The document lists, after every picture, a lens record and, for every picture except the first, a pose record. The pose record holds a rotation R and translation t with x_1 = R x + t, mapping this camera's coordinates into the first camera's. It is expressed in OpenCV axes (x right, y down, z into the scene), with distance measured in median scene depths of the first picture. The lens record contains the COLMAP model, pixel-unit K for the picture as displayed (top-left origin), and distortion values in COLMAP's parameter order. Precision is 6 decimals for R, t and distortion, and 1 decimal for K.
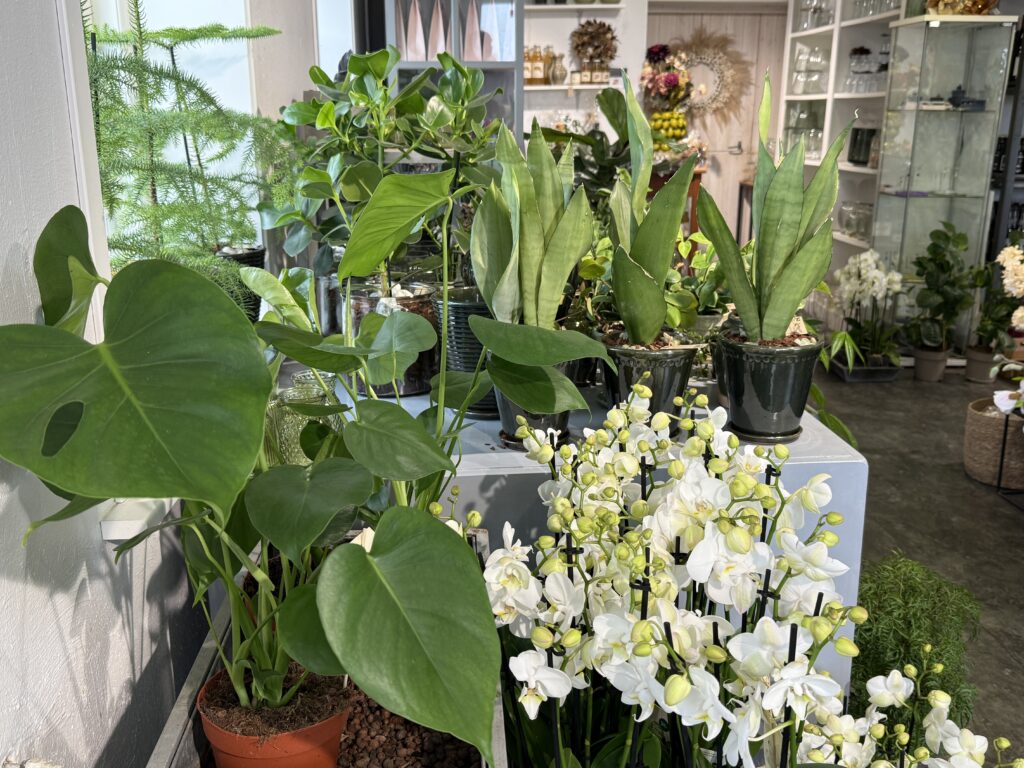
lens RADIAL K [[958.7, 0, 511.6], [0, 958.7, 385.6], [0, 0, 1]] dist [-0.008475, 0.000000]
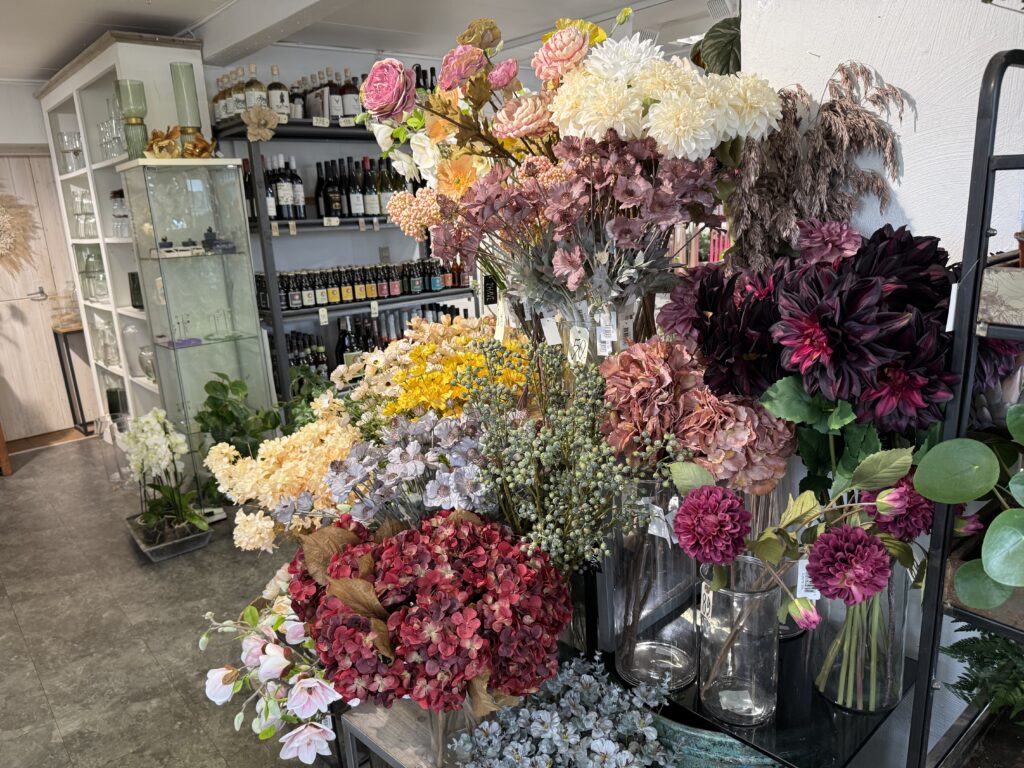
lens RADIAL K [[731.4, 0, 508.4], [0, 731.4, 385.0], [0, 0, 1]] dist [-0.007266, -0.003993]
pose [[0.786784, -0.187417, 0.588087, 0.238510], [0.222608, 0.974823, 0.012846, -0.098055], [-0.575688, 0.120806, 0.808696, 0.236432]]
